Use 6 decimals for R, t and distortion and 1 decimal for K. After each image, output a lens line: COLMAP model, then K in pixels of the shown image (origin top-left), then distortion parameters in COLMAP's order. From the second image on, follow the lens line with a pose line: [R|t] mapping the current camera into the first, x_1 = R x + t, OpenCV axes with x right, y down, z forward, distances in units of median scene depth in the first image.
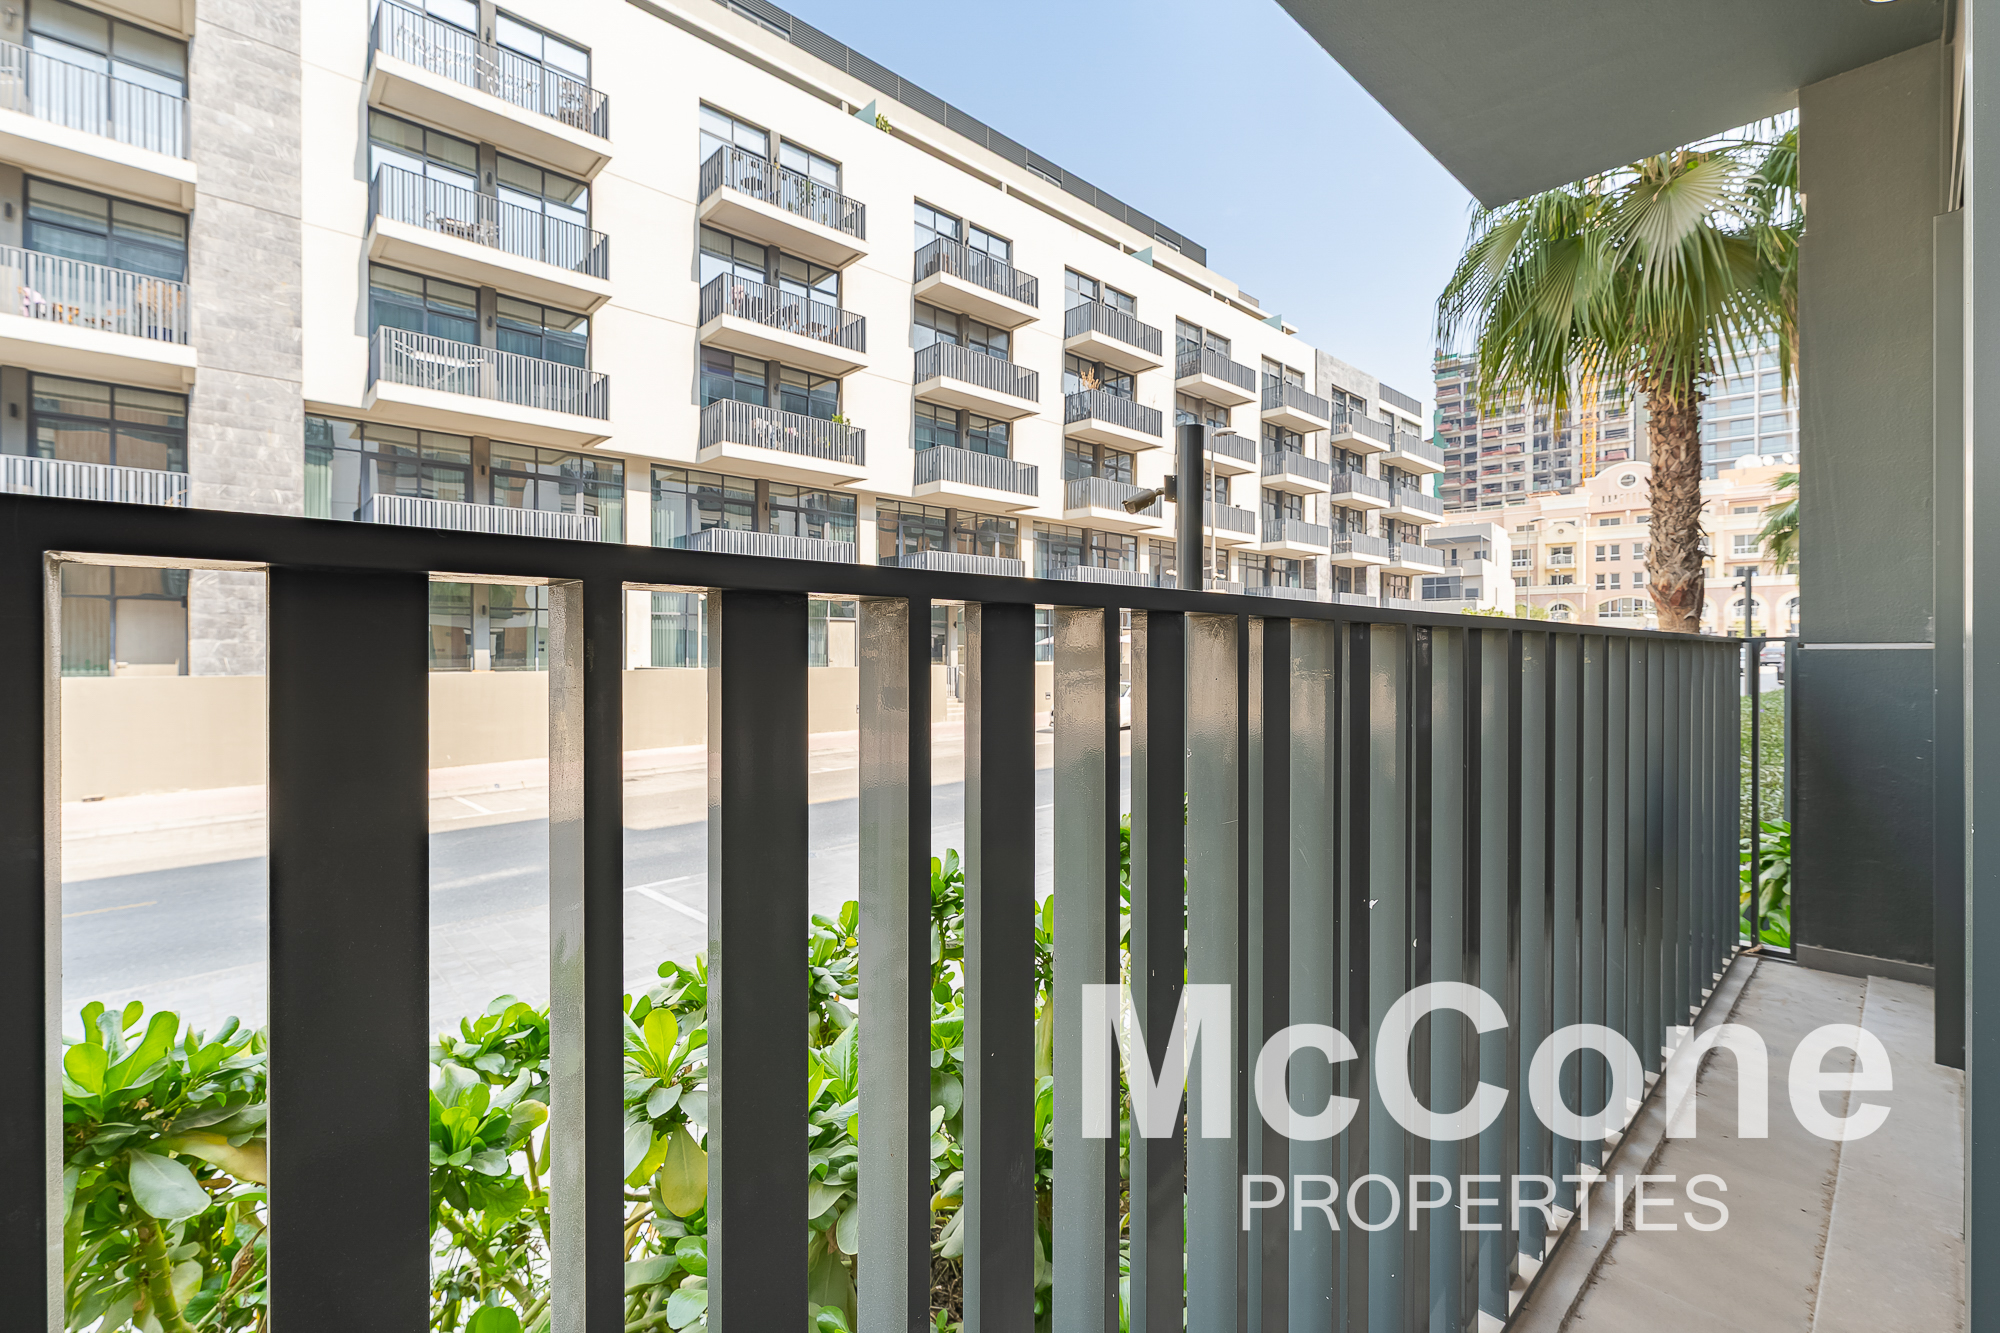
lens RADIAL K [[819.3, 0, 1006.4], [0, 819.3, 656.9], [0, 0, 1]] dist [0.000606, 0.000106]
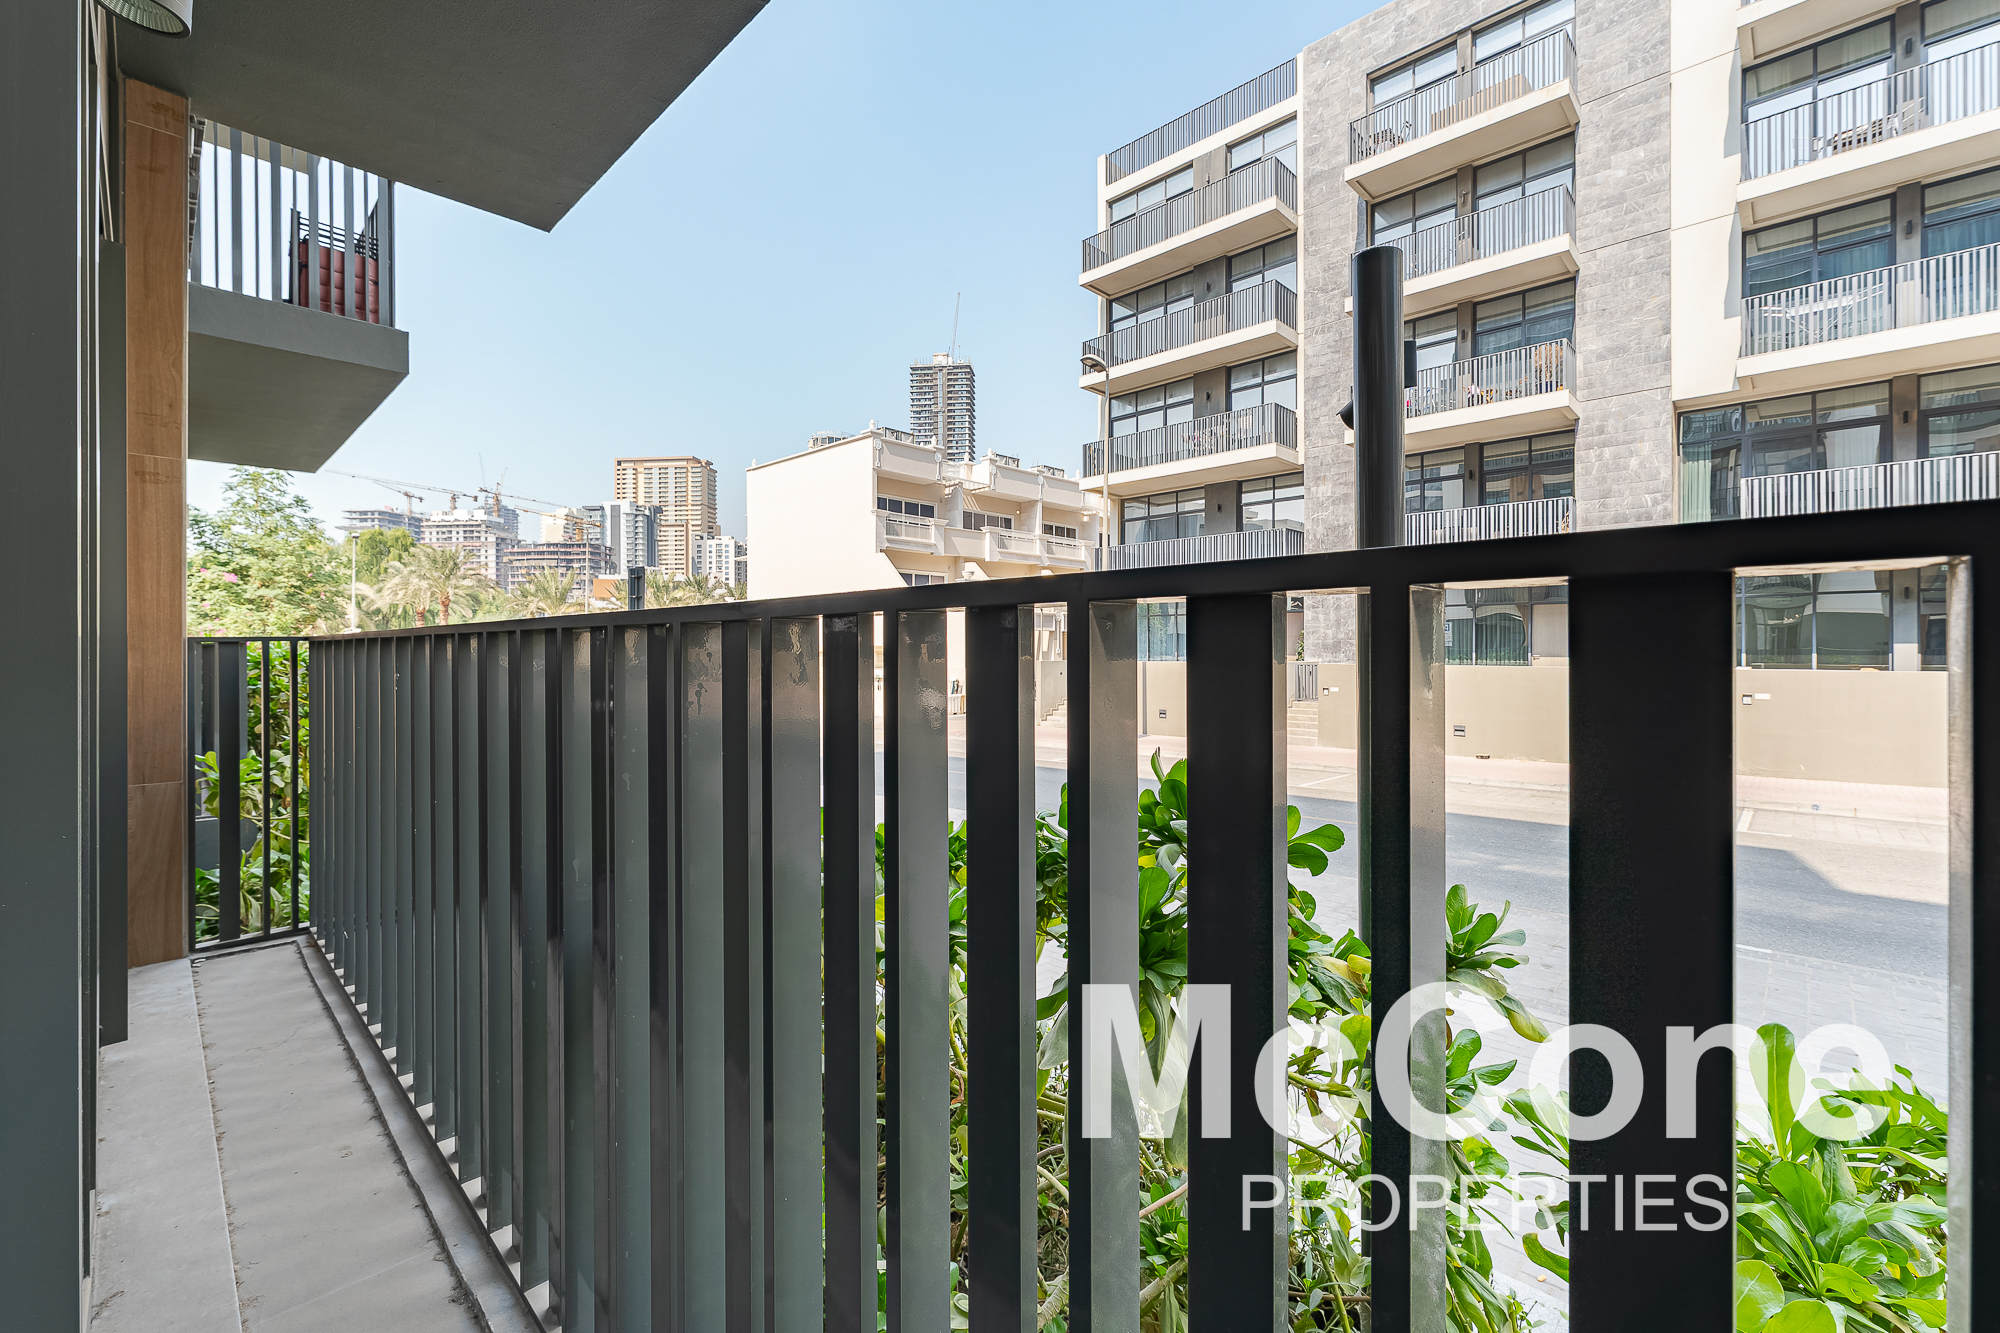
lens RADIAL K [[809.4, 0, 1005.9], [0, 809.4, 655.0], [0, 0, 1]] dist [-0.005827, 0.000848]
pose [[0.070173, 0.009630, -0.997488, 0.105806], [-0.003720, 0.999949, 0.009392, -0.001274], [0.997528, 0.003051, 0.070205, 0.097236]]
